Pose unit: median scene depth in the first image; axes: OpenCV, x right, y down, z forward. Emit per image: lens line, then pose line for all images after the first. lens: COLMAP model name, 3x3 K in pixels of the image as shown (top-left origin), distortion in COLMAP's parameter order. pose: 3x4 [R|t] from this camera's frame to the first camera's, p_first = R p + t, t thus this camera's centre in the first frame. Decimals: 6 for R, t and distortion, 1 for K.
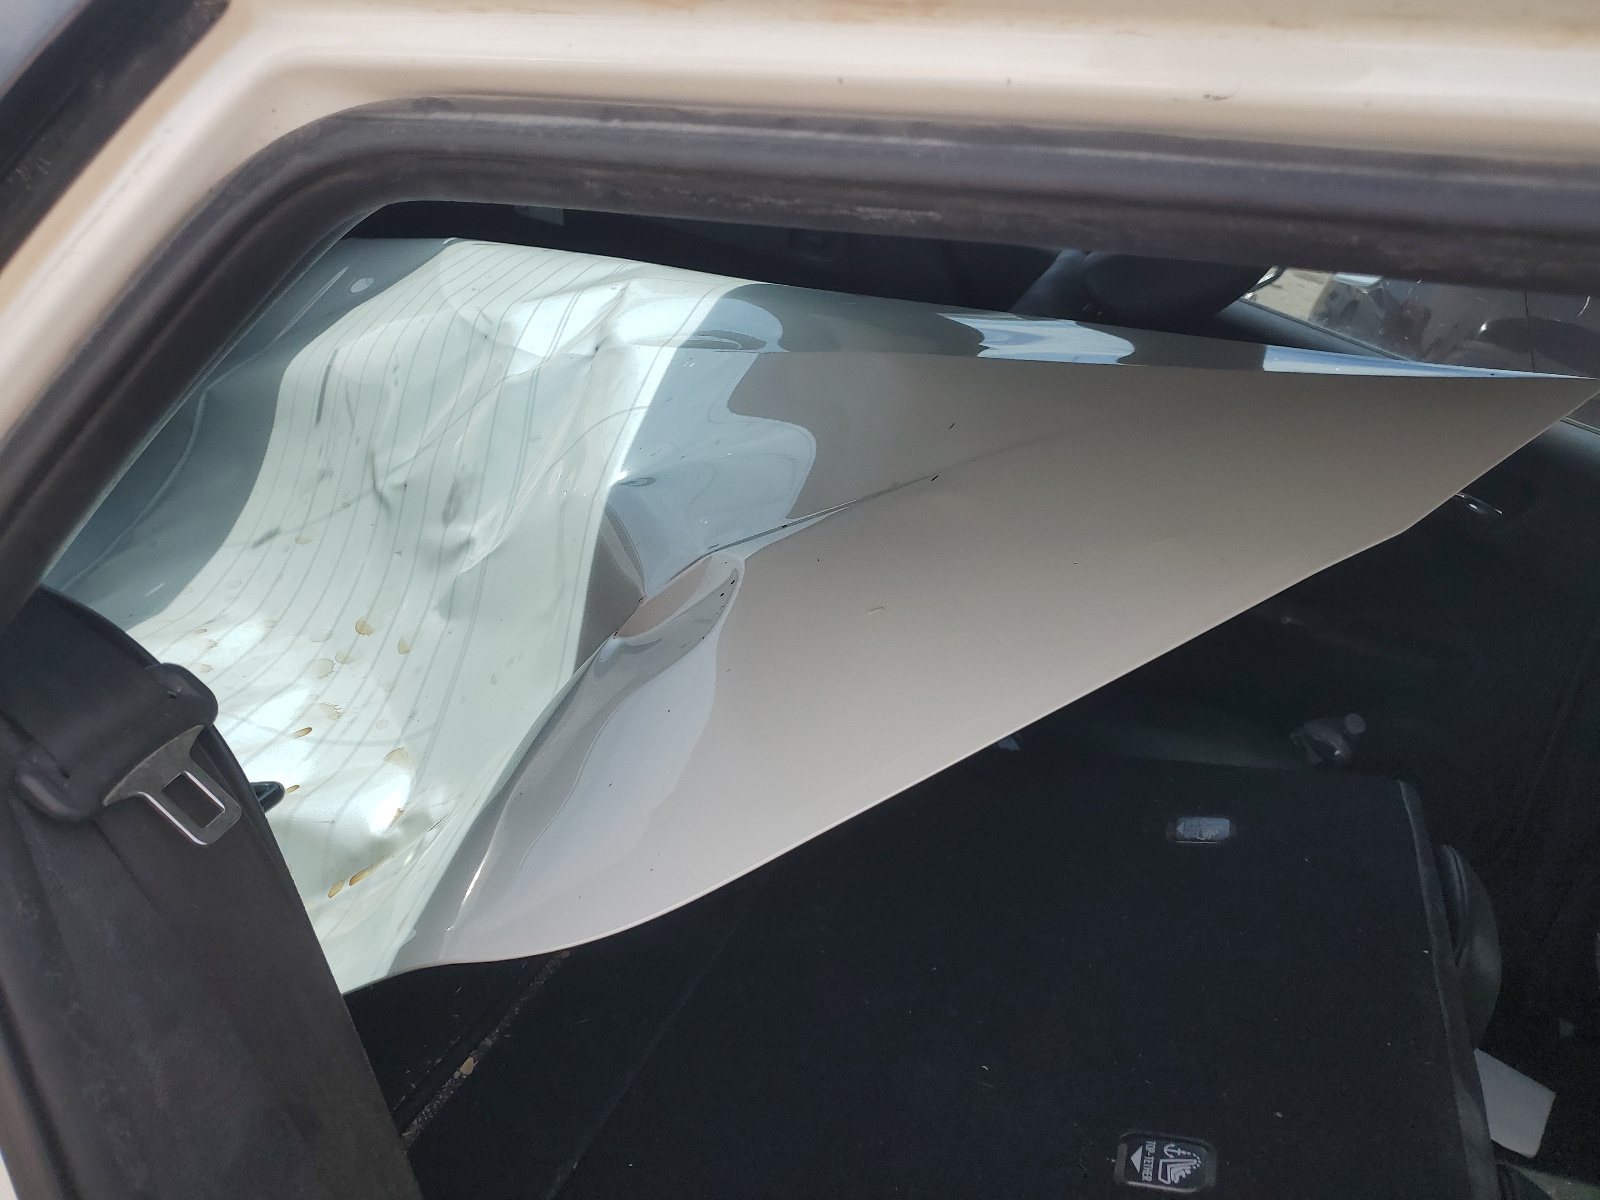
lens RADIAL K [[1270.9, 0, 800.0], [0, 1270.9, 600.0], [0, 0, 1]] dist [-0.002109, 0.116766]
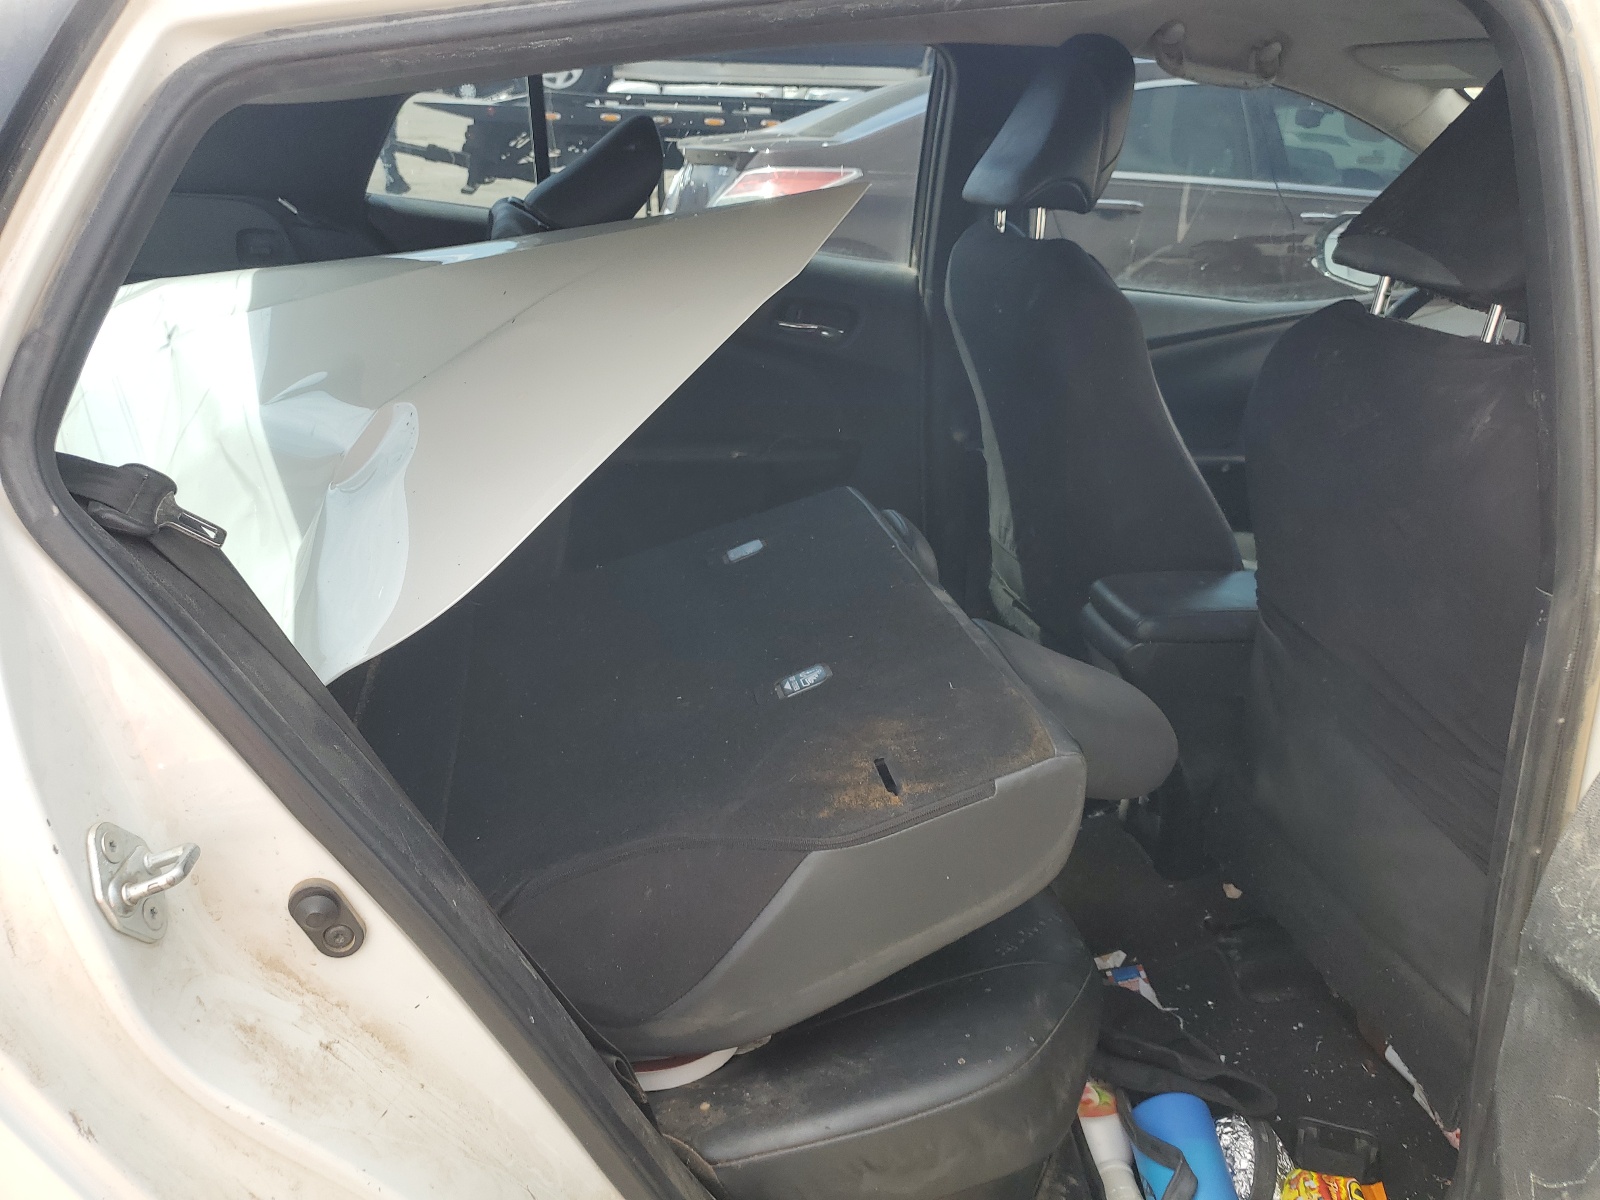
lens RADIAL K [[1270.9, 0, 800.0], [0, 1270.9, 600.0], [0, 0, 1]] dist [-0.002109, 0.116766]
pose [[0.848869, -0.326312, 0.415863, -0.686856], [0.344592, 0.938181, 0.032765, 0.579344], [-0.400846, 0.115490, 0.908837, -0.898321]]
